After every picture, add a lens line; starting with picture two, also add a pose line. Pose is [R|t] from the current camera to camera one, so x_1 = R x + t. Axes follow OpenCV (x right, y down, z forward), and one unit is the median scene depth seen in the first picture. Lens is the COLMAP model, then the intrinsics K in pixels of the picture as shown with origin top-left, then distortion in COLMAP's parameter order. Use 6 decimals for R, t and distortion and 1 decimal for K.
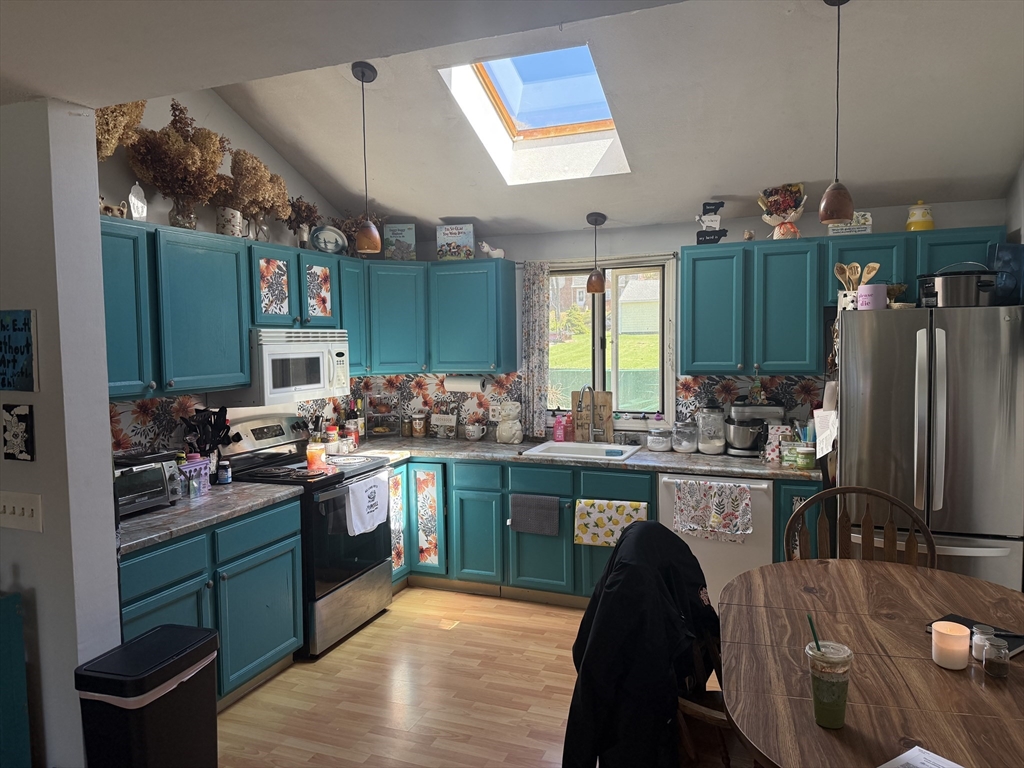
lens RADIAL K [[711.3, 0, 519.3], [0, 711.3, 381.9], [0, 0, 1]] dist [0.174240, -0.274194]
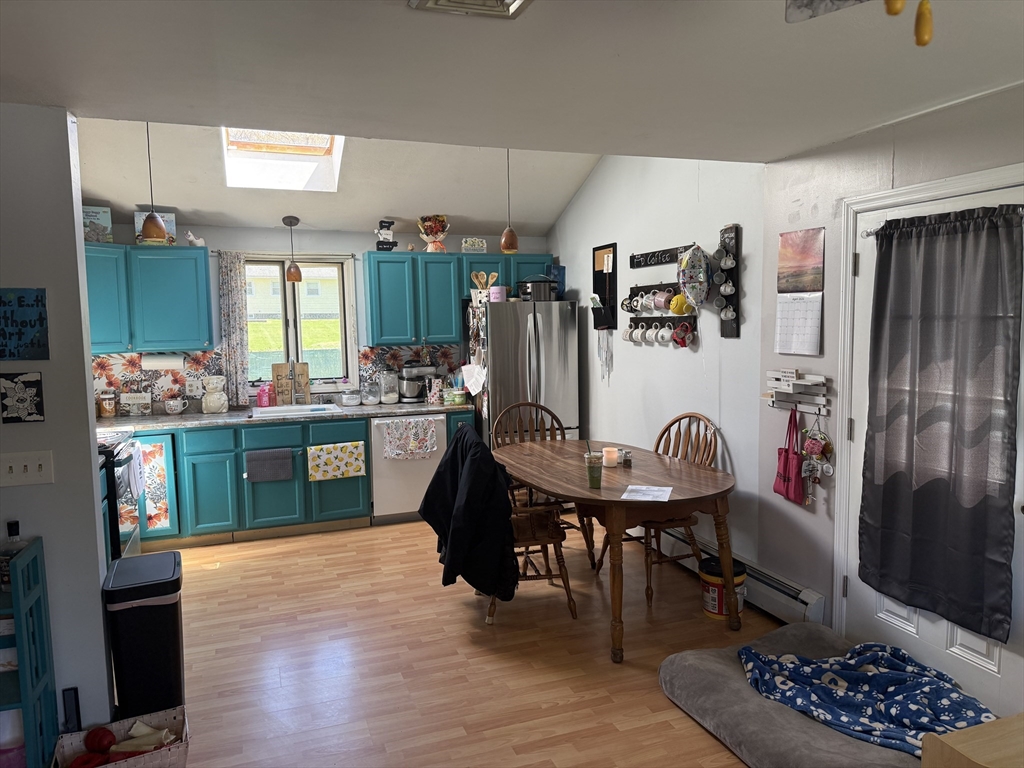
lens RADIAL K [[711.3, 0, 519.3], [0, 711.3, 381.9], [0, 0, 1]] dist [0.174240, -0.274194]
pose [[0.742922, -0.058682, 0.666801, -0.463874], [0.048162, 0.998254, 0.034191, 0.023654], [-0.667643, 0.006713, 0.744451, -0.185931]]
